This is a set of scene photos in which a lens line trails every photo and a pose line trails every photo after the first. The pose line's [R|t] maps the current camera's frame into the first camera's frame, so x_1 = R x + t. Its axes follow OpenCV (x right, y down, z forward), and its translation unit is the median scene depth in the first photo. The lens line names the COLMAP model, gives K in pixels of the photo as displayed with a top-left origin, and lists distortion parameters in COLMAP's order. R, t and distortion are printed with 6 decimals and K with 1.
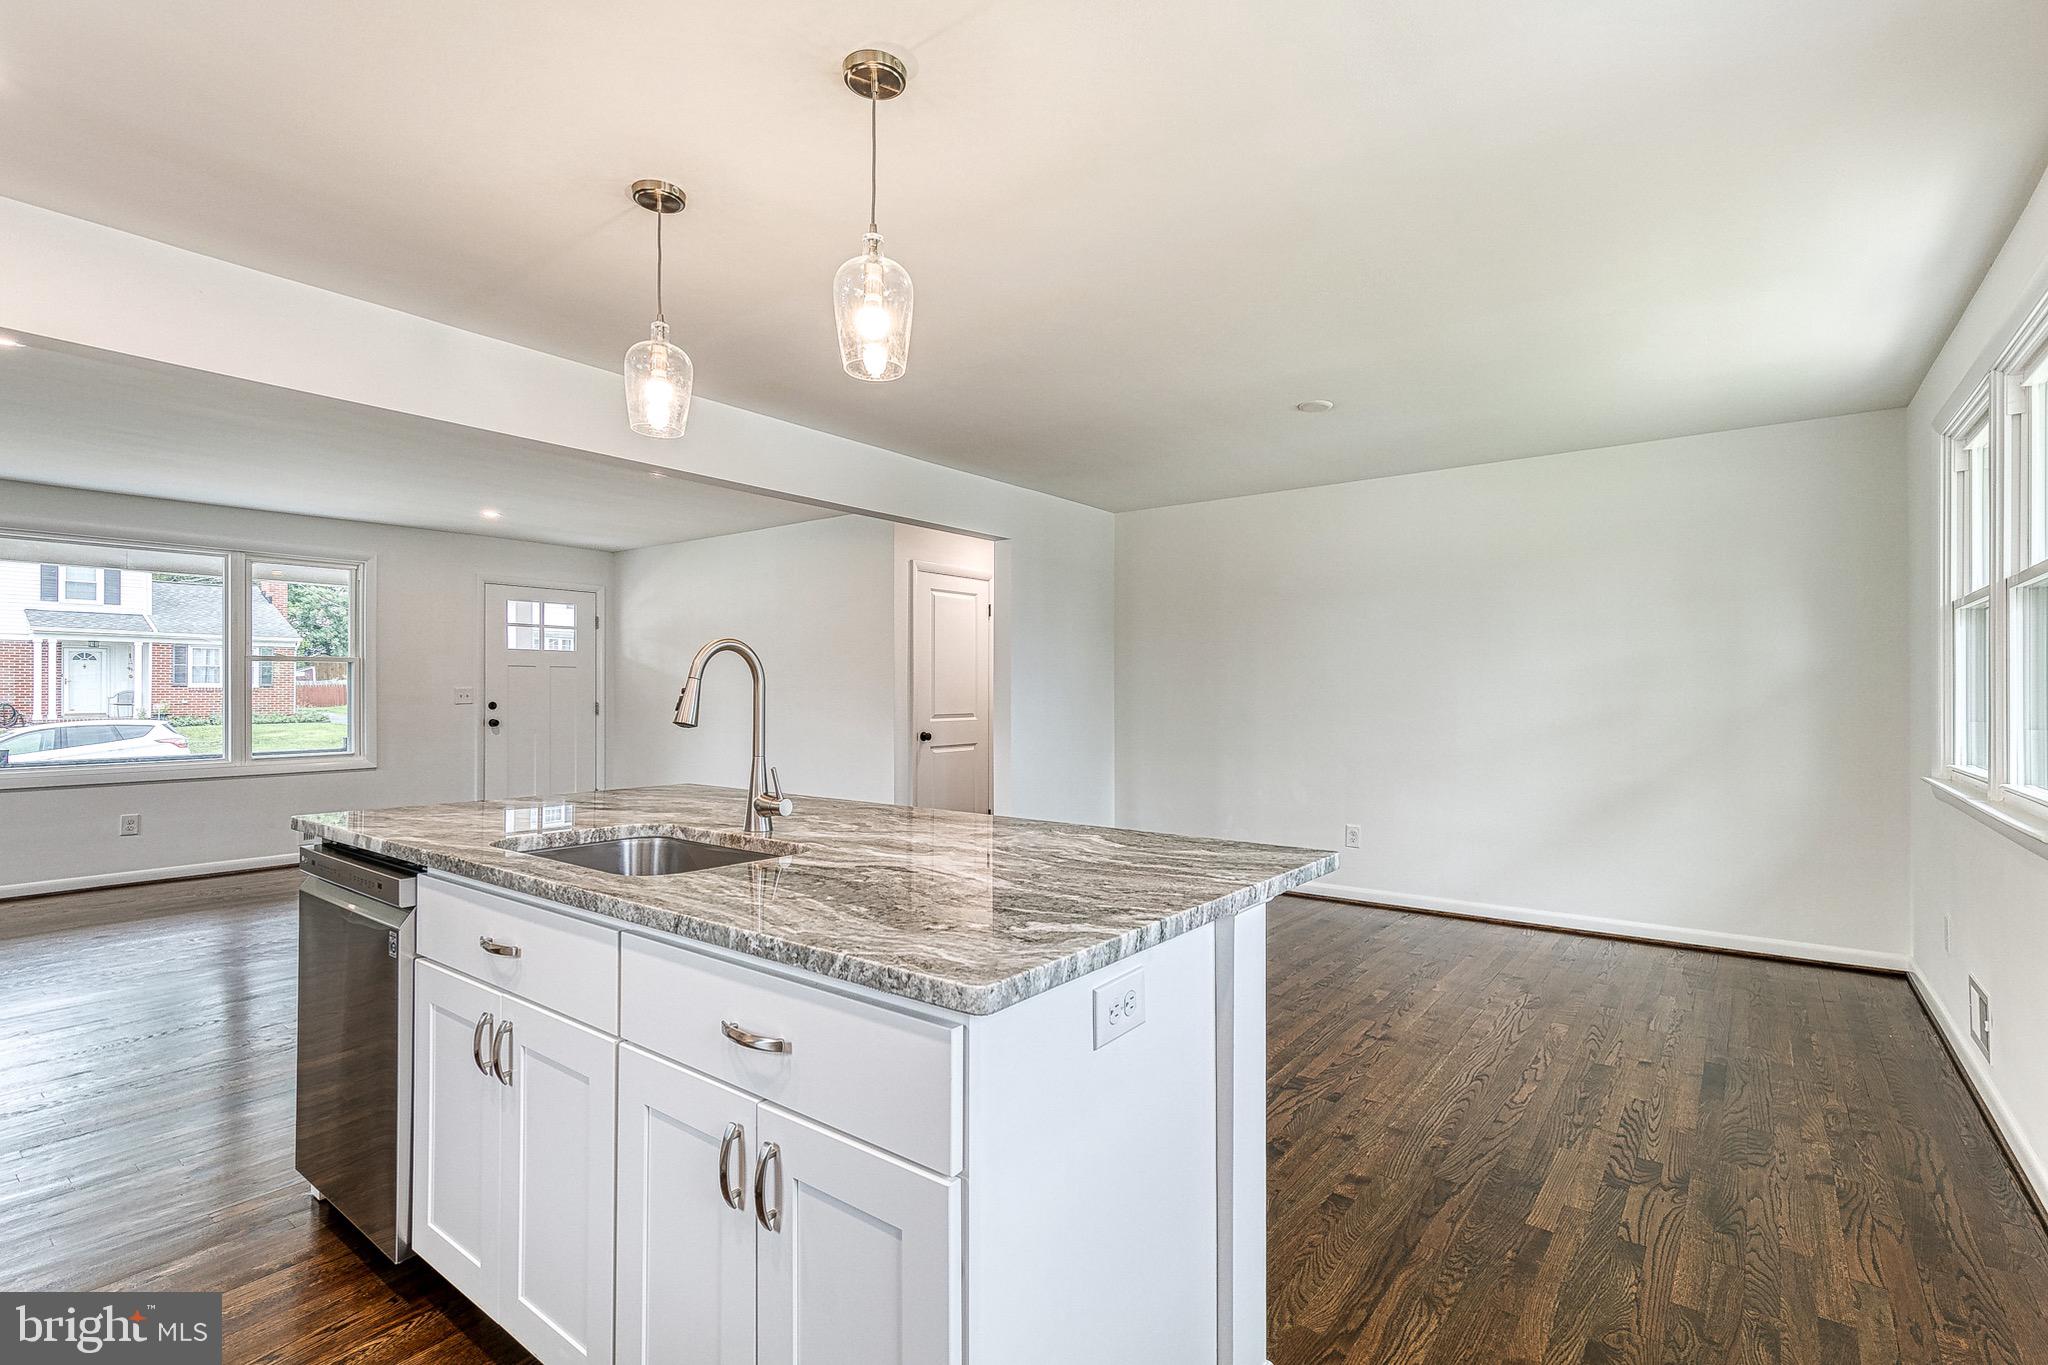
lens RADIAL K [[940.7, 0, 1046.3], [0, 940.7, 688.5], [0, 0, 1]] dist [0.004059, 0.000535]
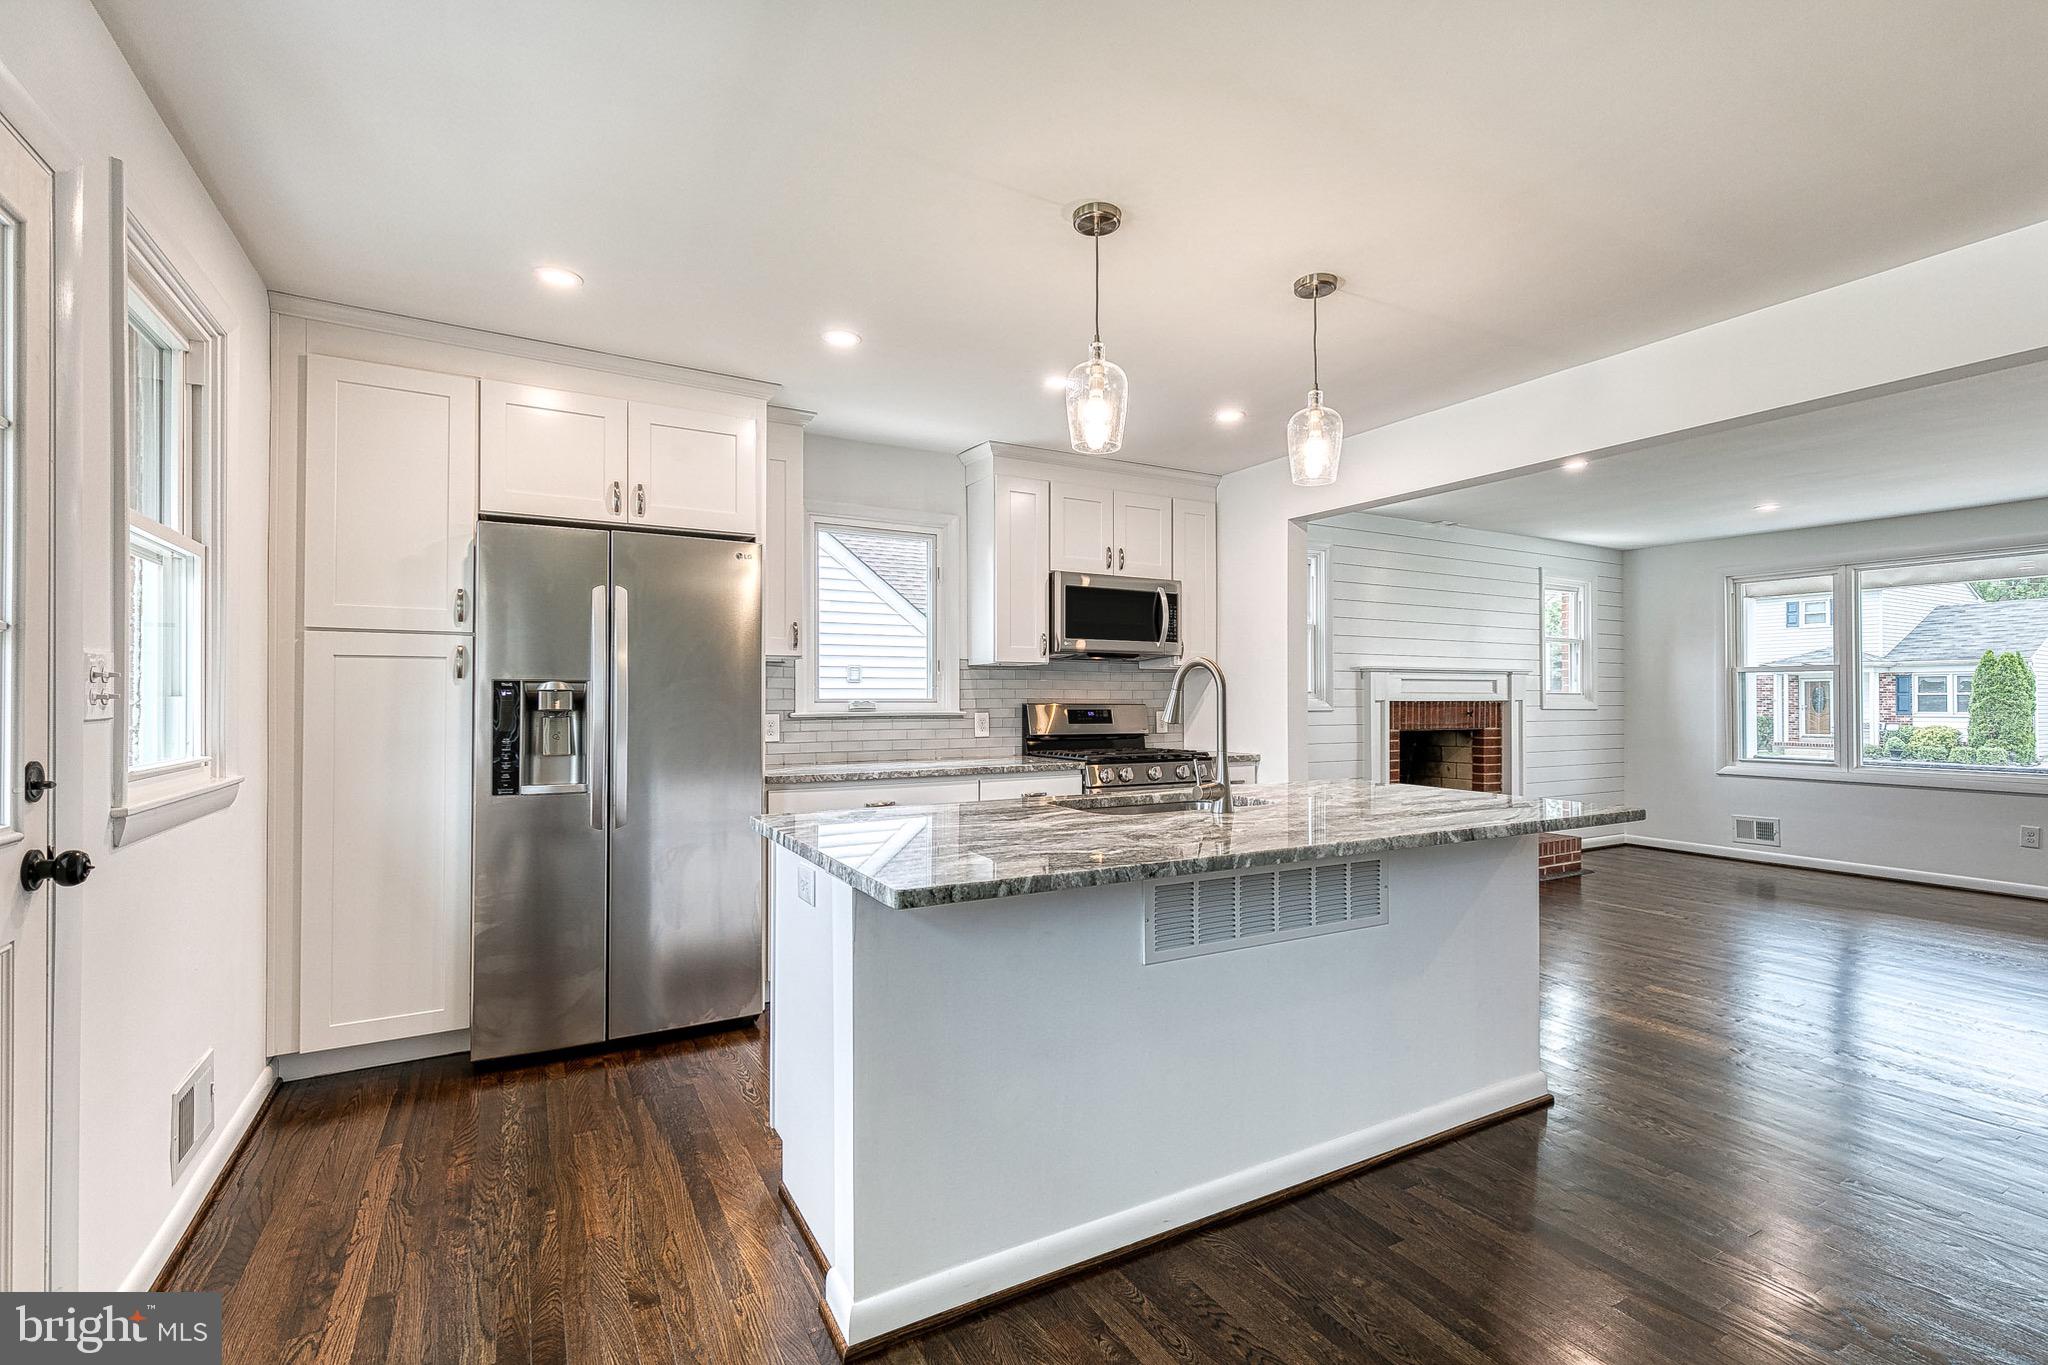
lens RADIAL K [[918.8, 0, 1042.9], [0, 918.8, 689.7], [0, 0, 1]] dist [0.007547, -0.001067]
pose [[-0.397632, -0.009925, -0.917491, 0.312605], [0.001202, 0.999935, -0.011338, 0.001753], [0.917544, -0.005611, -0.397594, 0.447488]]
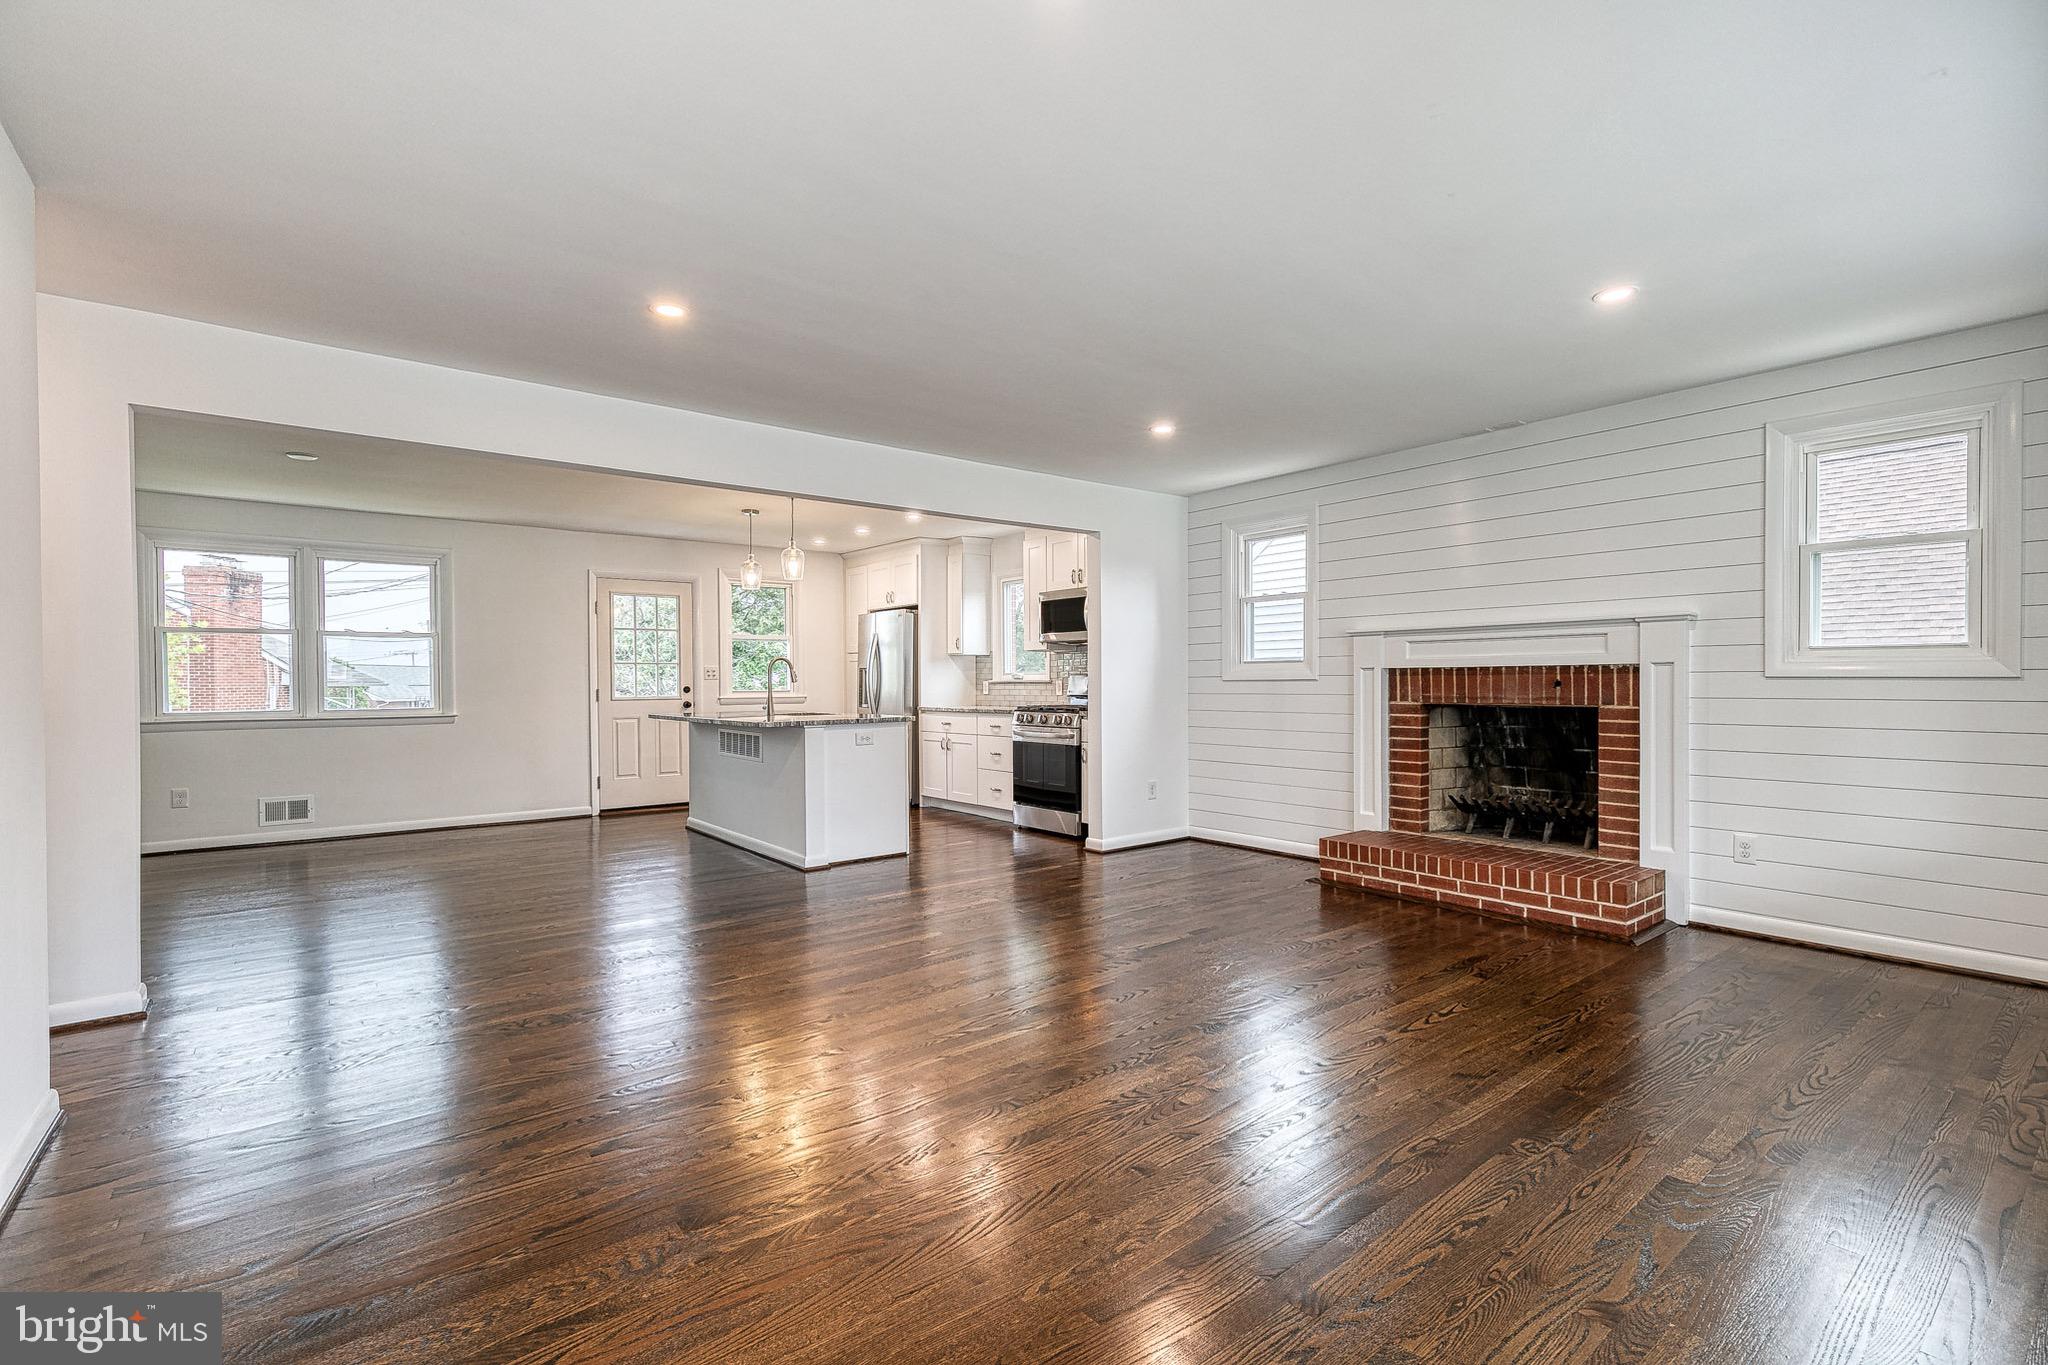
lens RADIAL K [[918.8, 0, 1042.9], [0, 918.8, 689.7], [0, 0, 1]] dist [0.007547, -0.001067]
pose [[-0.968571, 0.003787, 0.248707, -0.710920], [0.006067, 0.999946, 0.008401, 0.014790], [-0.248661, 0.009645, -0.968542, 1.360271]]
